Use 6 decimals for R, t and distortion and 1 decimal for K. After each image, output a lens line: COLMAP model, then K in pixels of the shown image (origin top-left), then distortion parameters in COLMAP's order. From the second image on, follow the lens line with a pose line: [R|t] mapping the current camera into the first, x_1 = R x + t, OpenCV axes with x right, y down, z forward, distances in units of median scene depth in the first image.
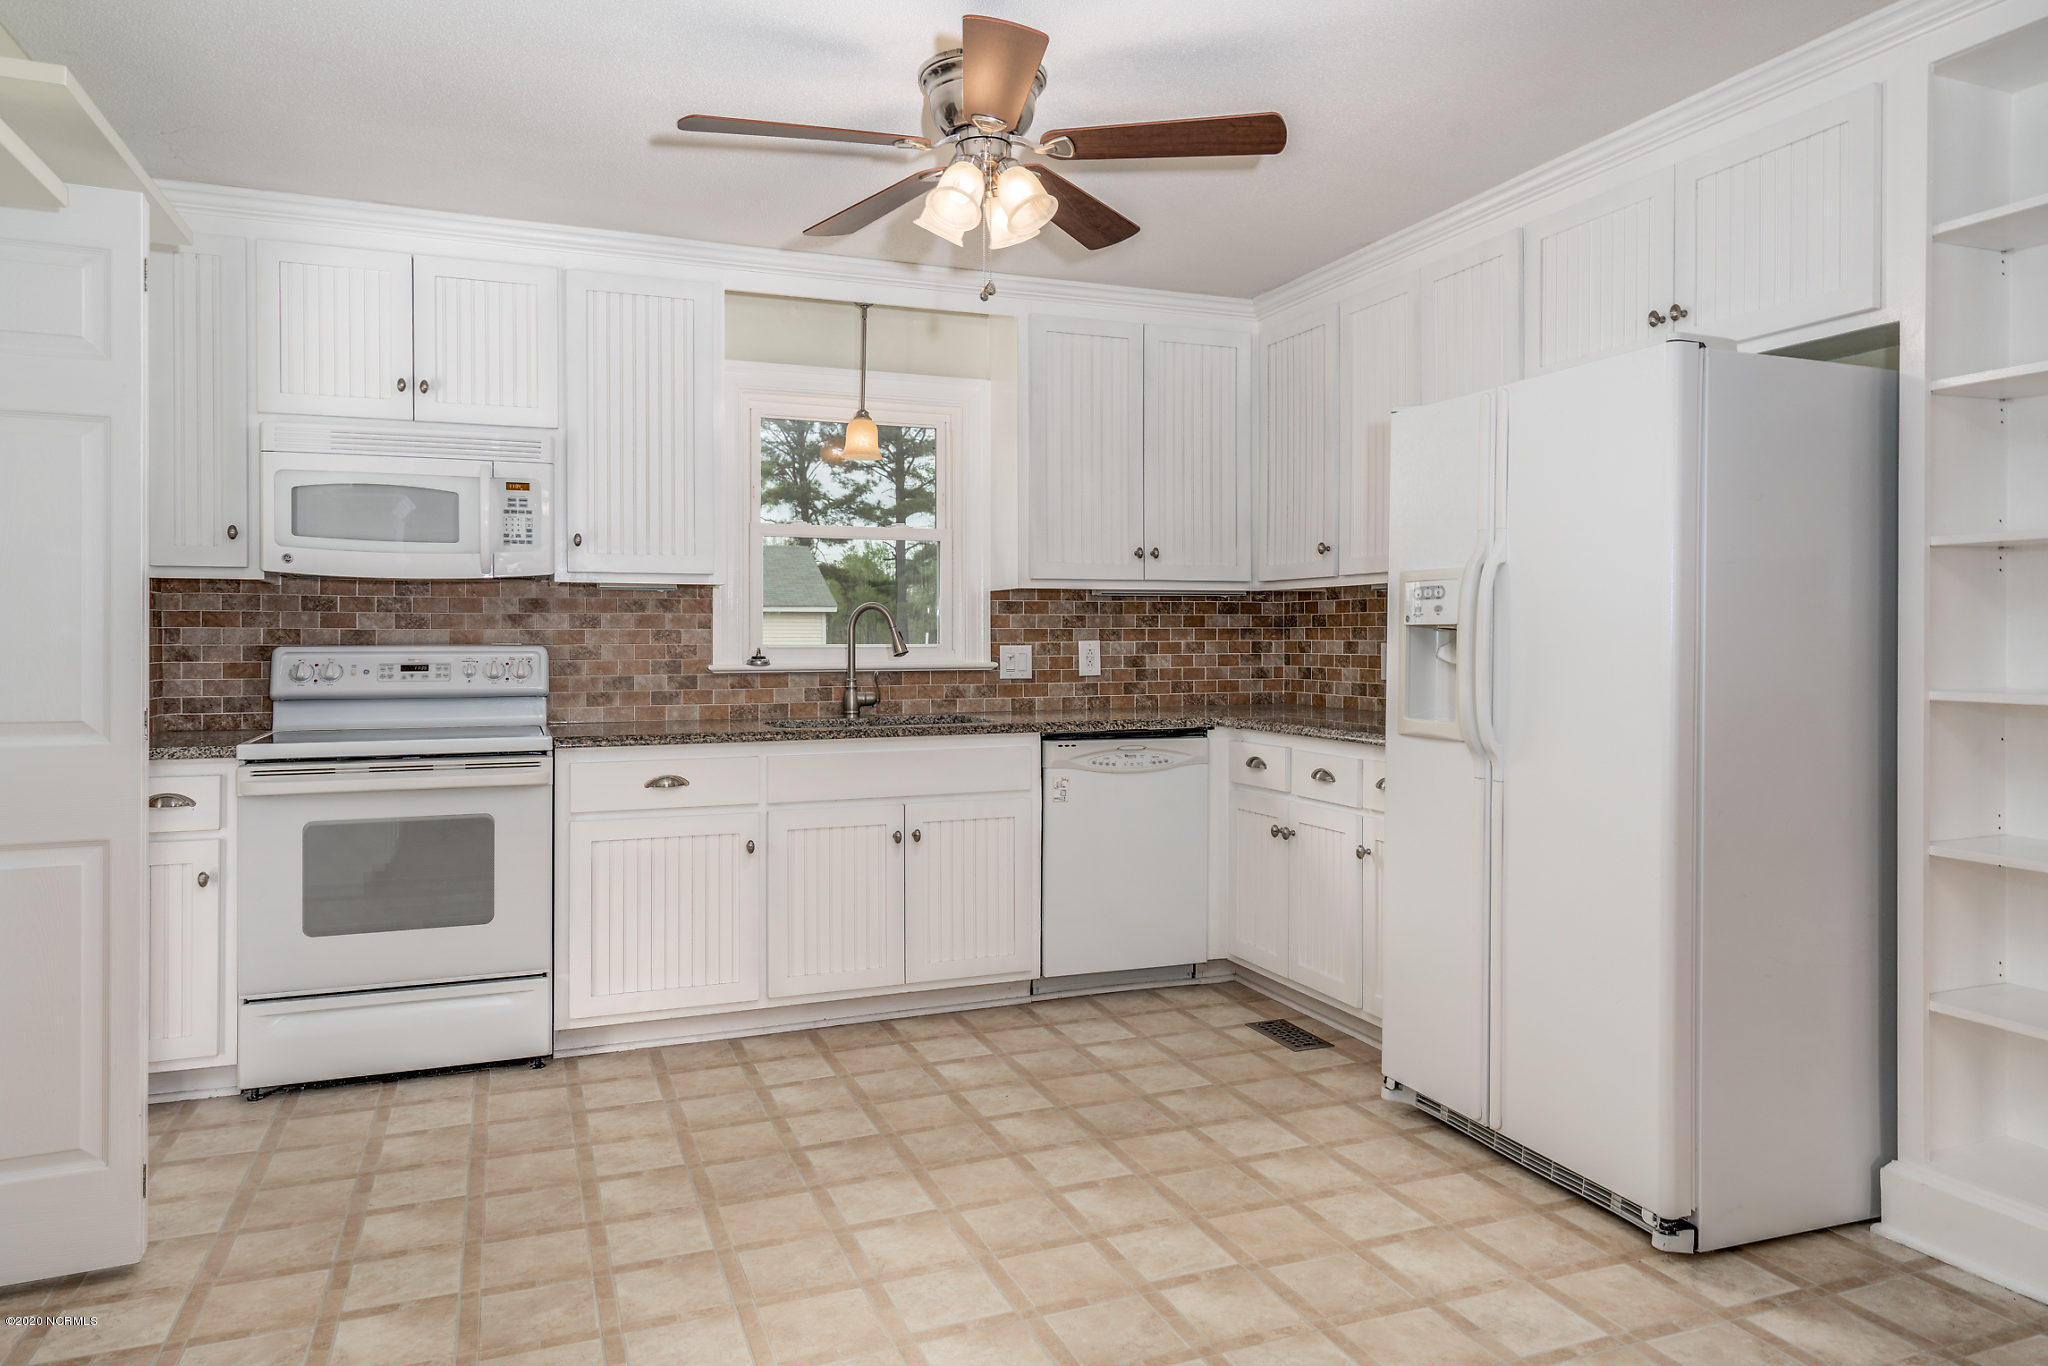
lens RADIAL K [[1330.7, 0, 1039.1], [0, 1330.7, 649.9], [0, 0, 1]] dist [-0.003199, -0.001286]
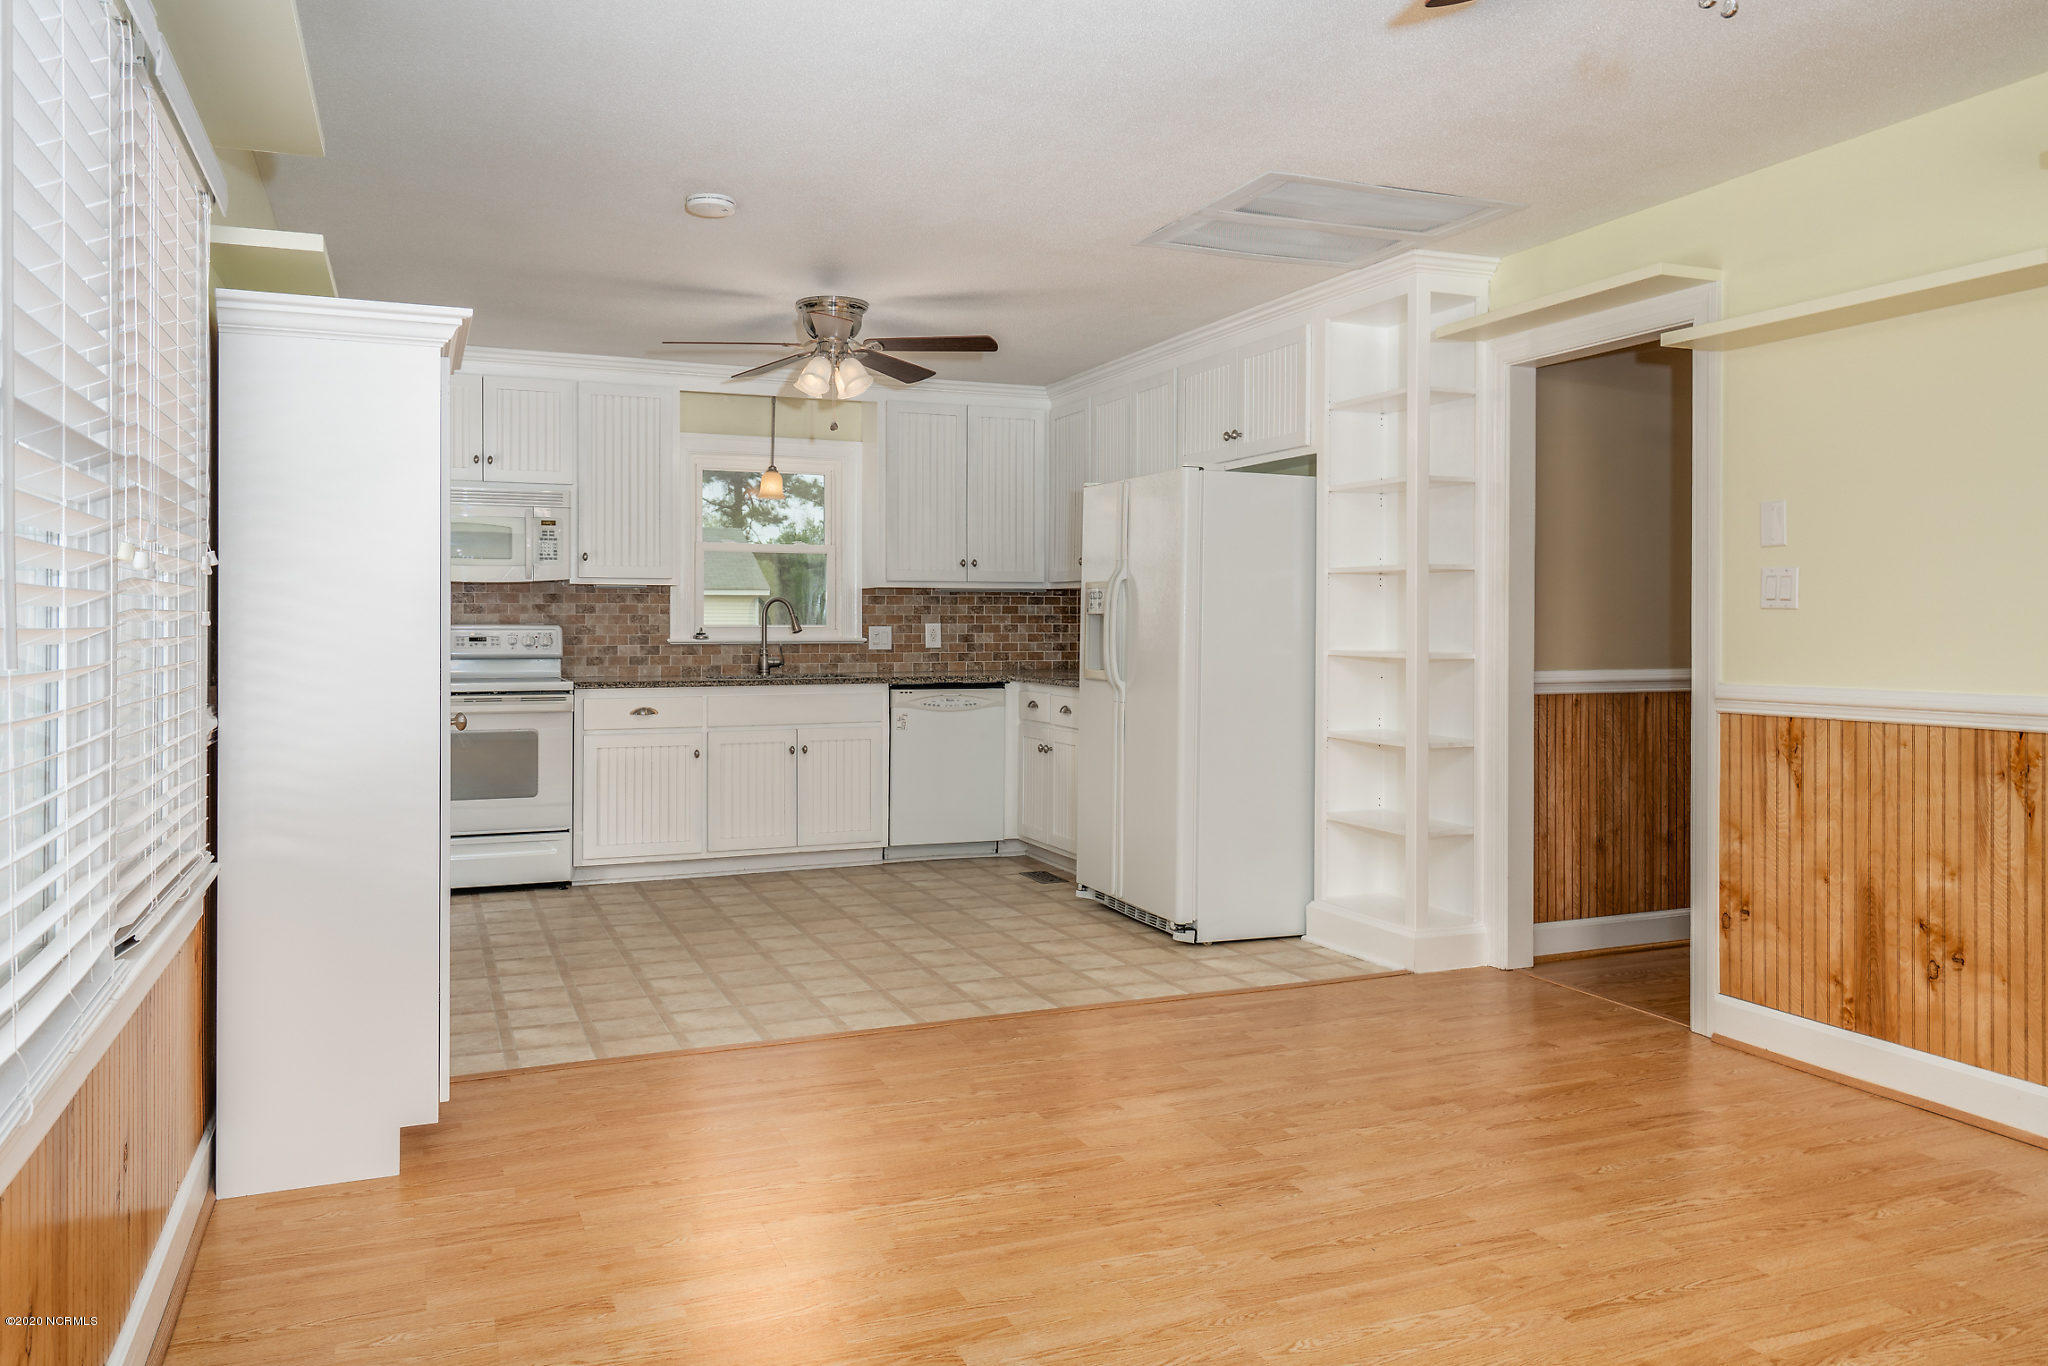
lens RADIAL K [[1469.9, 0, 1012.2], [0, 1469.9, 639.9], [0, 0, 1]] dist [-0.006142, -0.002034]
pose [[0.999945, 0.003137, 0.010031, 0.129758], [-0.003161, 0.999992, 0.002375, 0.008203], [-0.010024, -0.002407, 0.999947, -0.696935]]
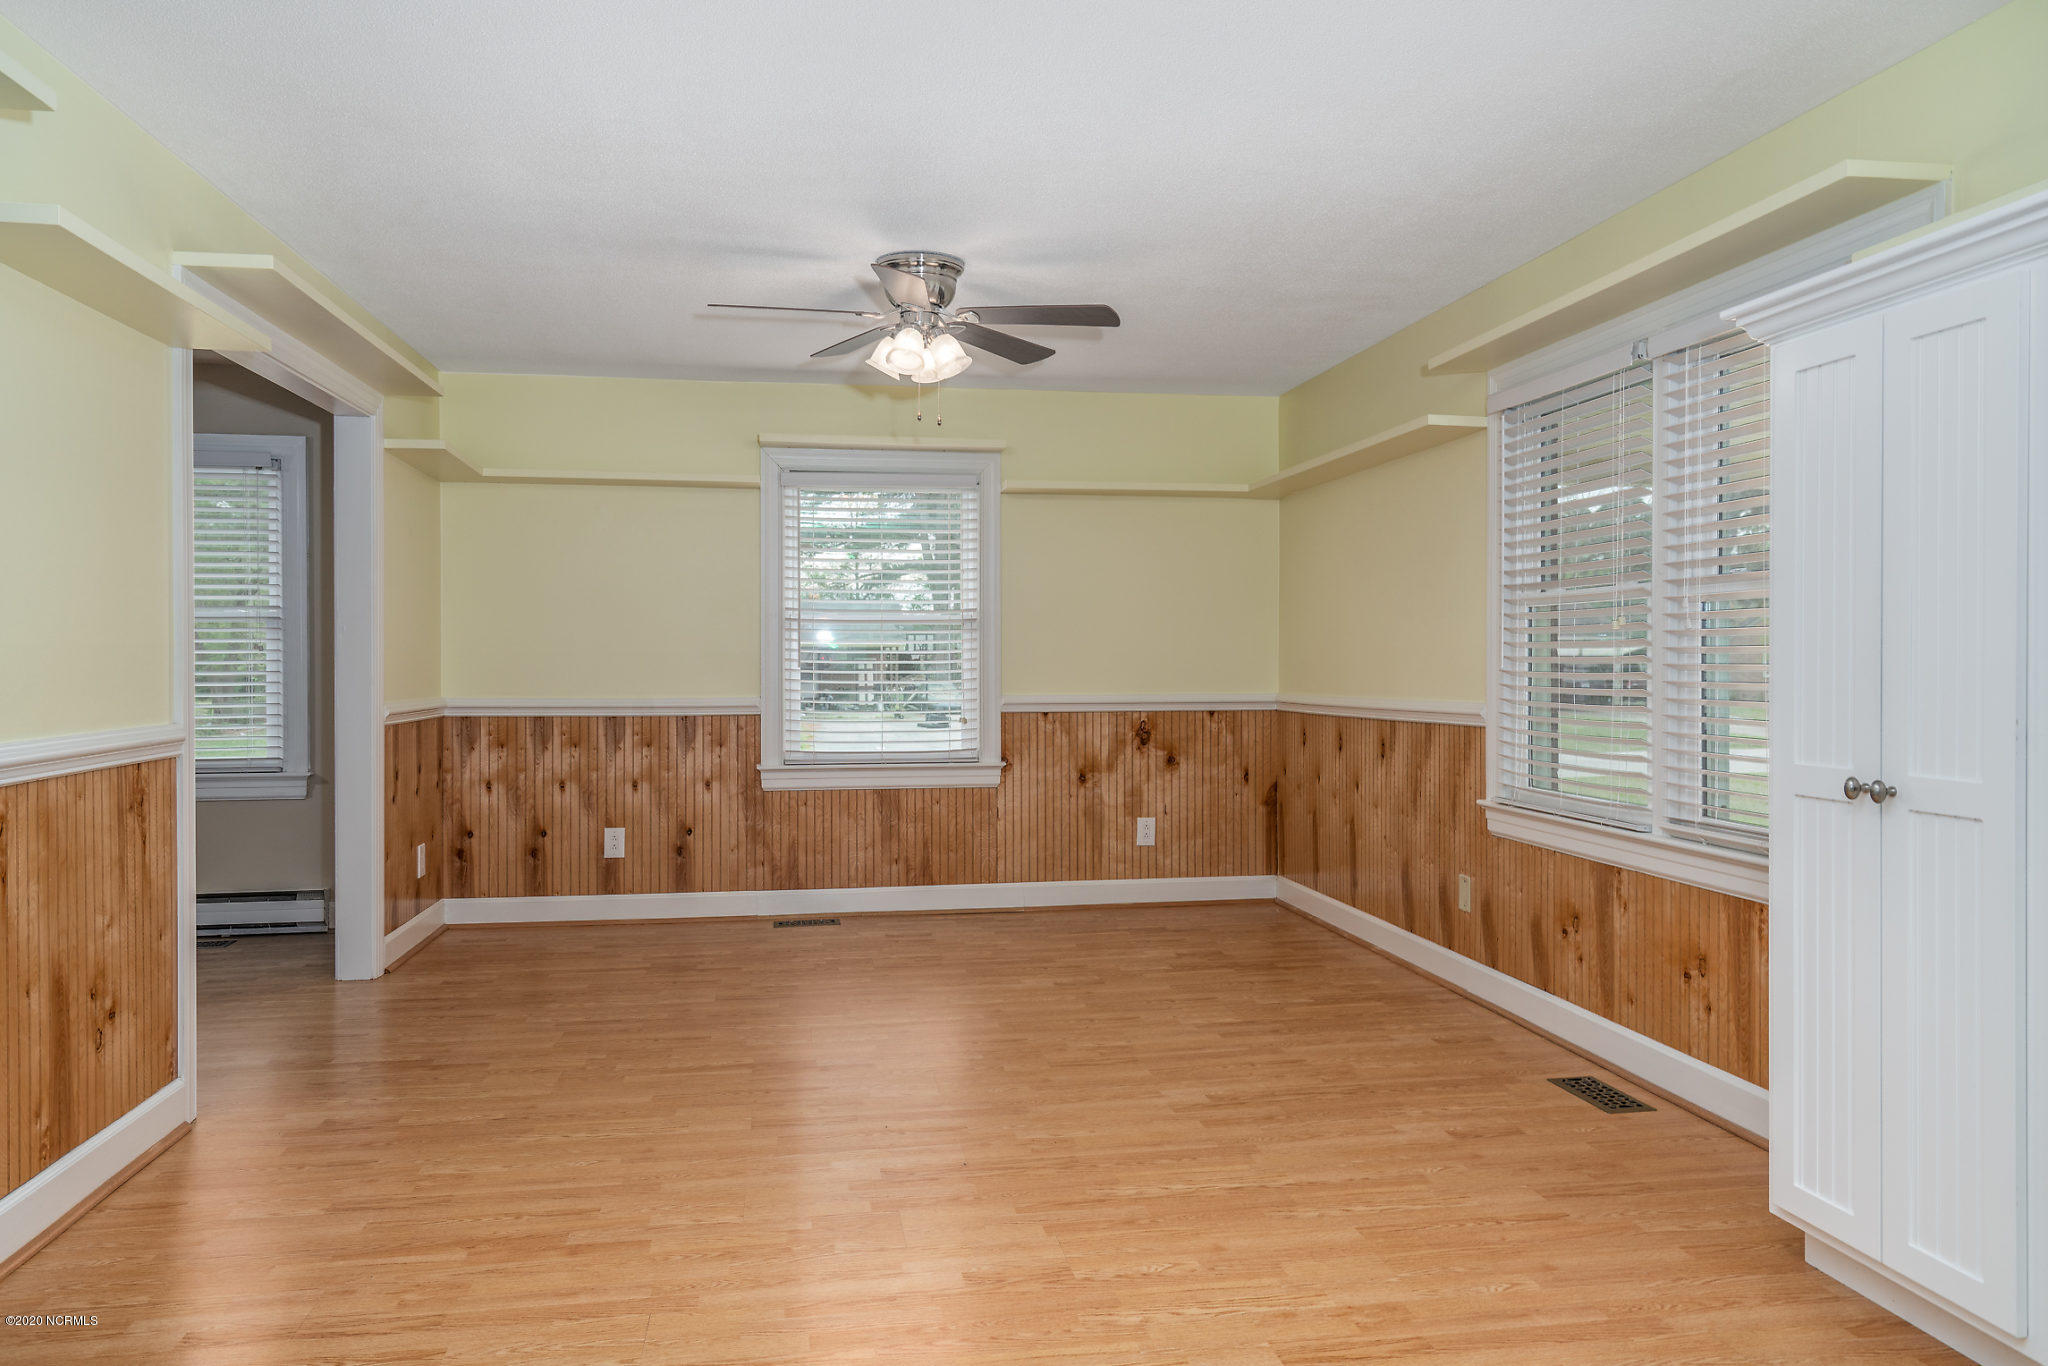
lens RADIAL K [[1371.2, 0, 1024.0], [0, 1371.2, 683.0], [0, 0, 1]] dist [0.000586, 0.003518]
pose [[-0.976645, -0.000005, 0.214861, 0.038393], [0.006031, 0.999605, 0.027437, -0.004448], [-0.214776, 0.028092, -0.976259, 0.815147]]
